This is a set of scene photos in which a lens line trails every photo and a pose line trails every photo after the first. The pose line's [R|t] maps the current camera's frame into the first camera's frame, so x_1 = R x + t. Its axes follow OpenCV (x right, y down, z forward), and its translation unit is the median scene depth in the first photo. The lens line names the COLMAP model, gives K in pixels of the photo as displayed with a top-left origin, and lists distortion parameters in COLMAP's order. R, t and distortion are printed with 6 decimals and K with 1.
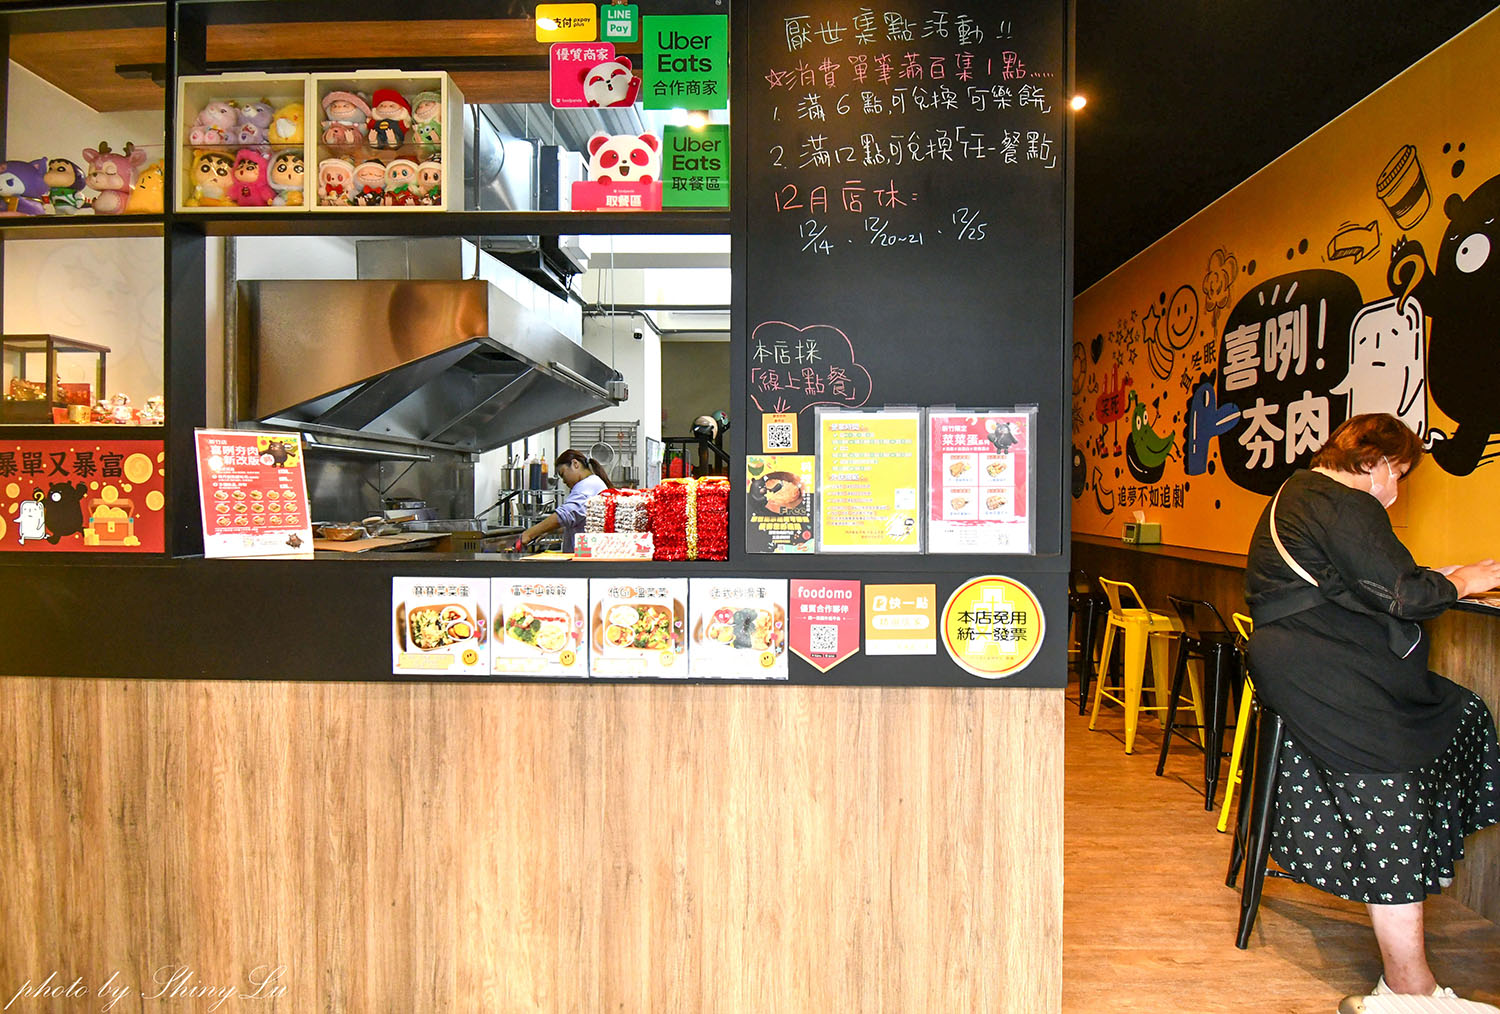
lens RADIAL K [[811.5, 0, 749.6], [0, 811.5, 505.0], [0, 0, 1]] dist [-0.016353, -0.011346]
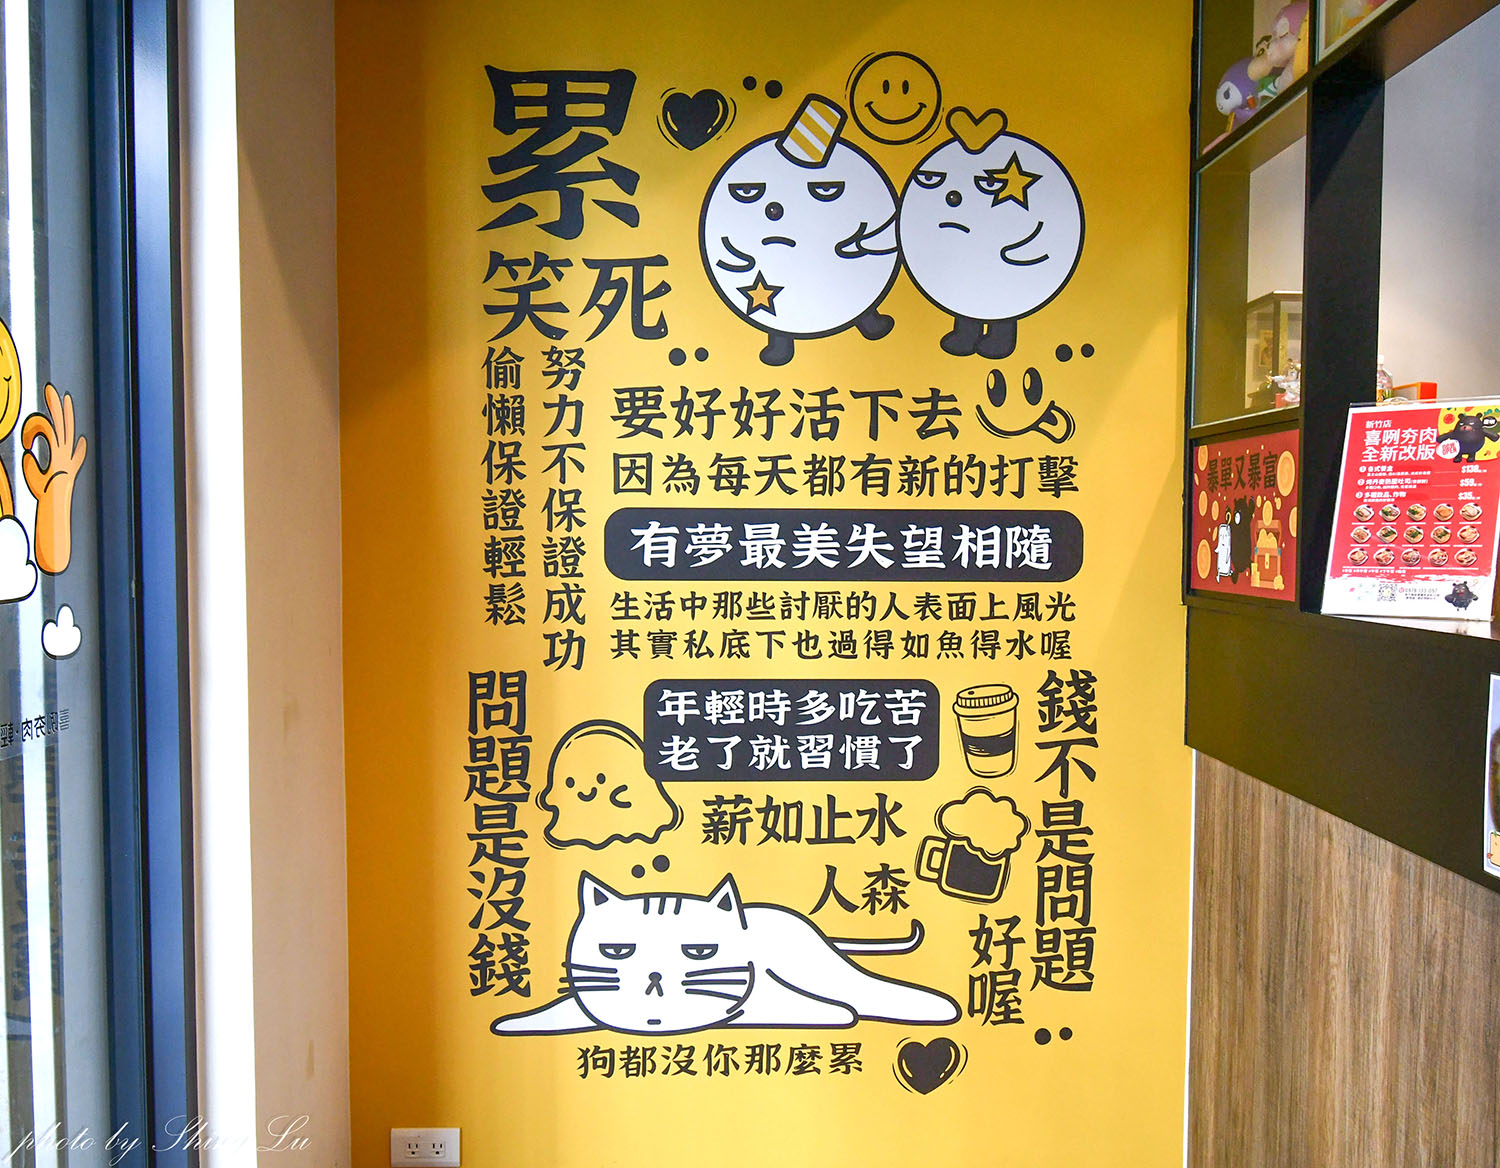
lens RADIAL K [[1360.0, 0, 750.5], [0, 1360.0, 598.4], [0, 0, 1]] dist [0.002156, 0.000000]
pose [[0.063477, 0.048438, -0.996807, 0.328226], [-0.017464, 0.998722, 0.047419, 0.011534], [0.997830, 0.014398, 0.064242, 0.469080]]
